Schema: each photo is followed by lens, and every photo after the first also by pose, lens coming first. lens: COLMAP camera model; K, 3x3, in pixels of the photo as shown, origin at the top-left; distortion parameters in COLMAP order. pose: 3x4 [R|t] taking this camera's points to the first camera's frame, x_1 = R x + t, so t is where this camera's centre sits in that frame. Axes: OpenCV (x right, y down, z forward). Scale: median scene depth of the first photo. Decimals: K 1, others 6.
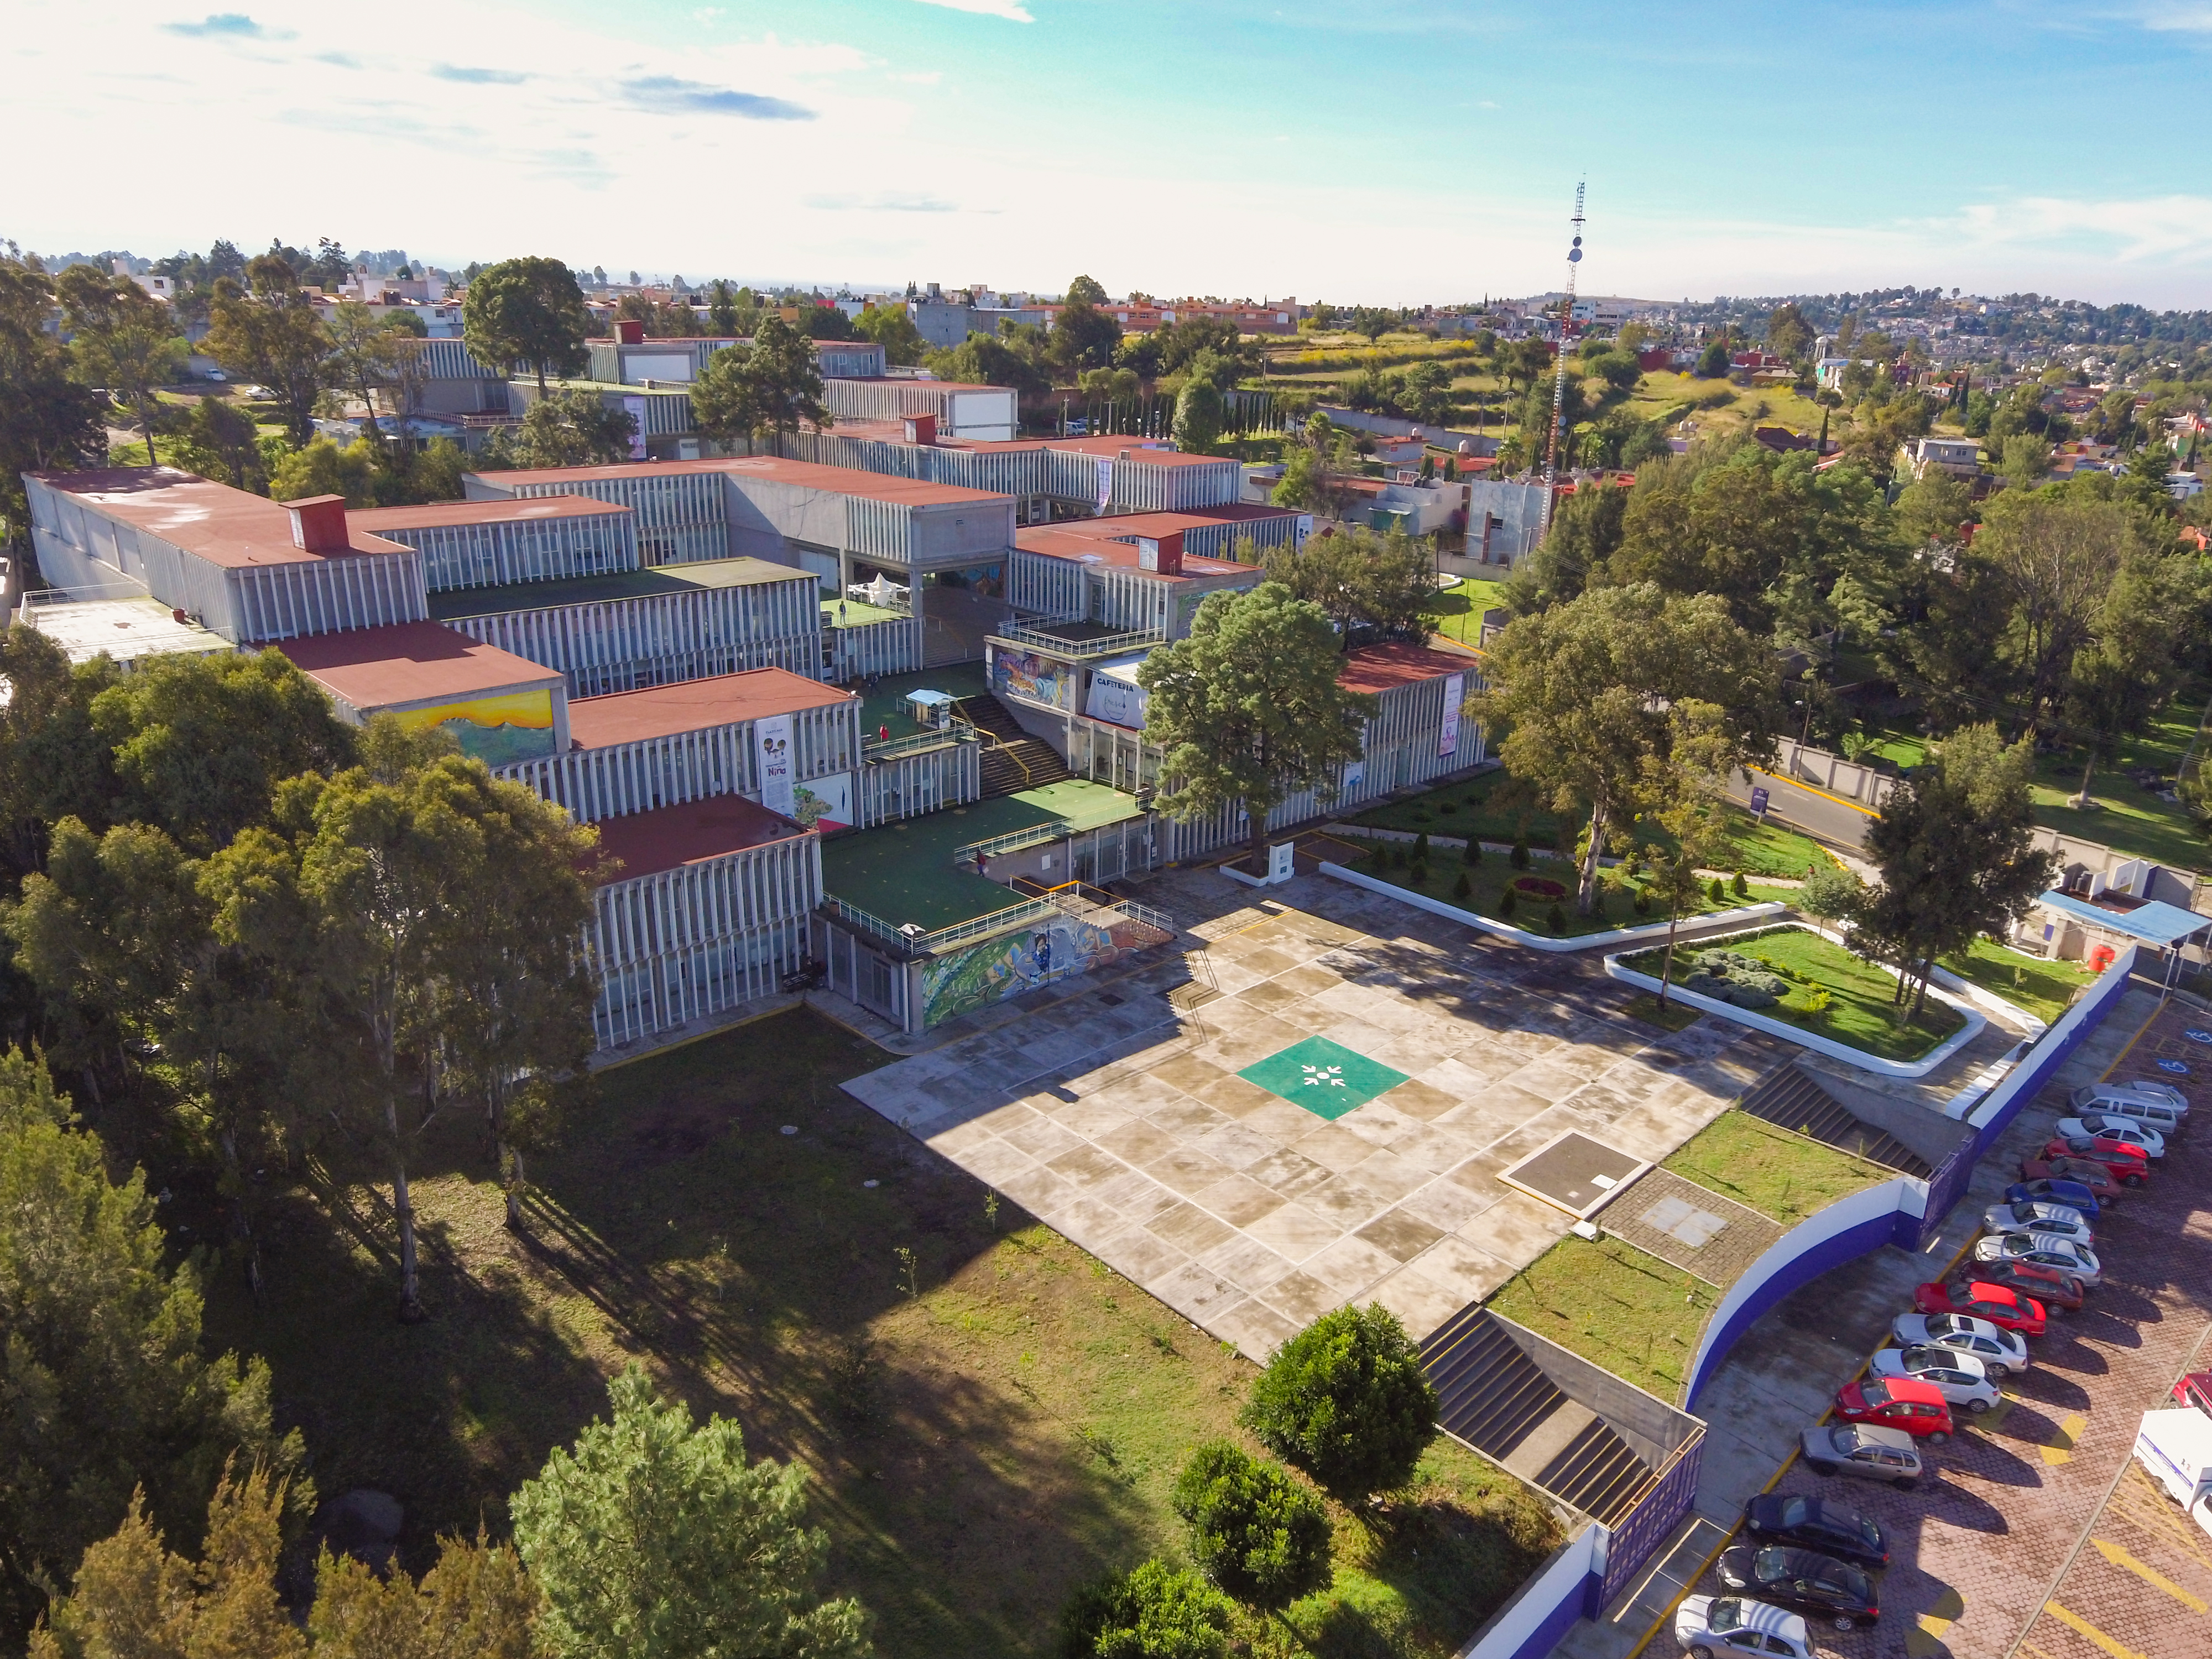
lens RADIAL K [[1576.3, 0, 1106.0], [0, 1576.3, 829.5], [0, 0, 1]] dist [-0.005832, 0.008692]
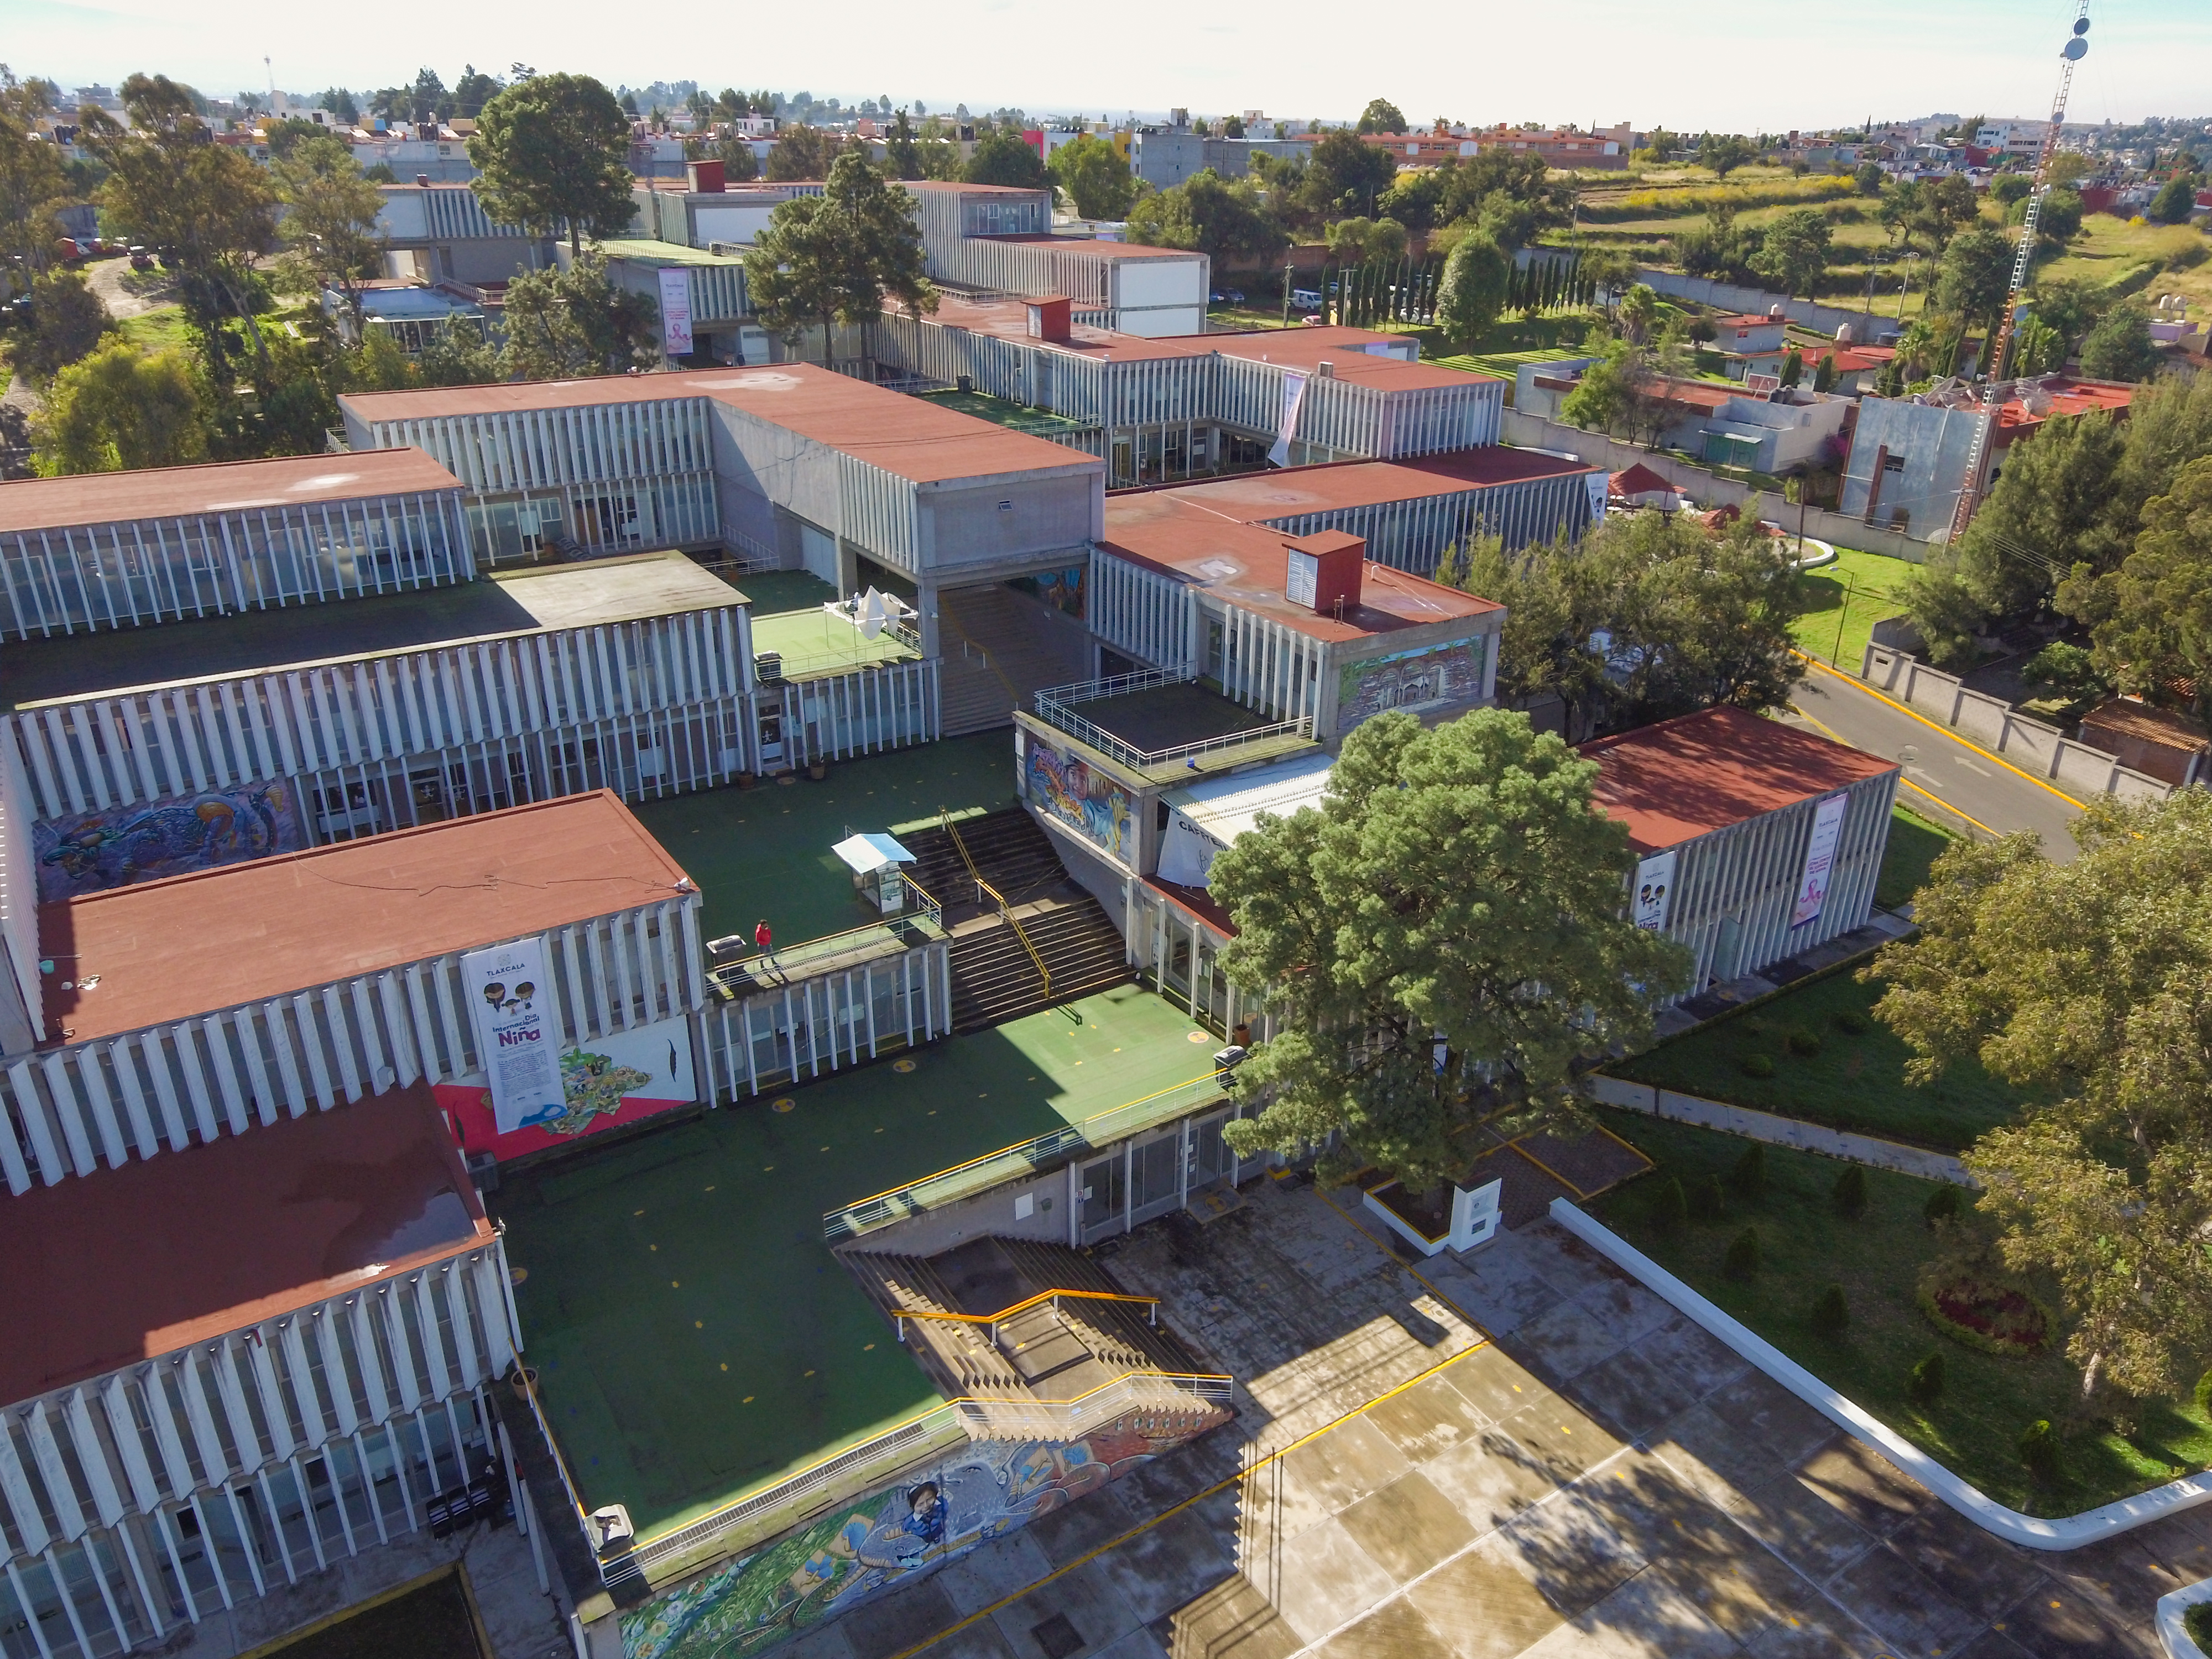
lens RADIAL K [[1576.3, 0, 1106.0], [0, 1576.3, 829.5], [0, 0, 1]] dist [-0.005832, 0.008692]
pose [[0.983129, 0.068071, -0.169778, 0.036928], [-0.051753, 0.993765, 0.098755, -0.082492], [0.175442, -0.088302, 0.980522, 0.245719]]
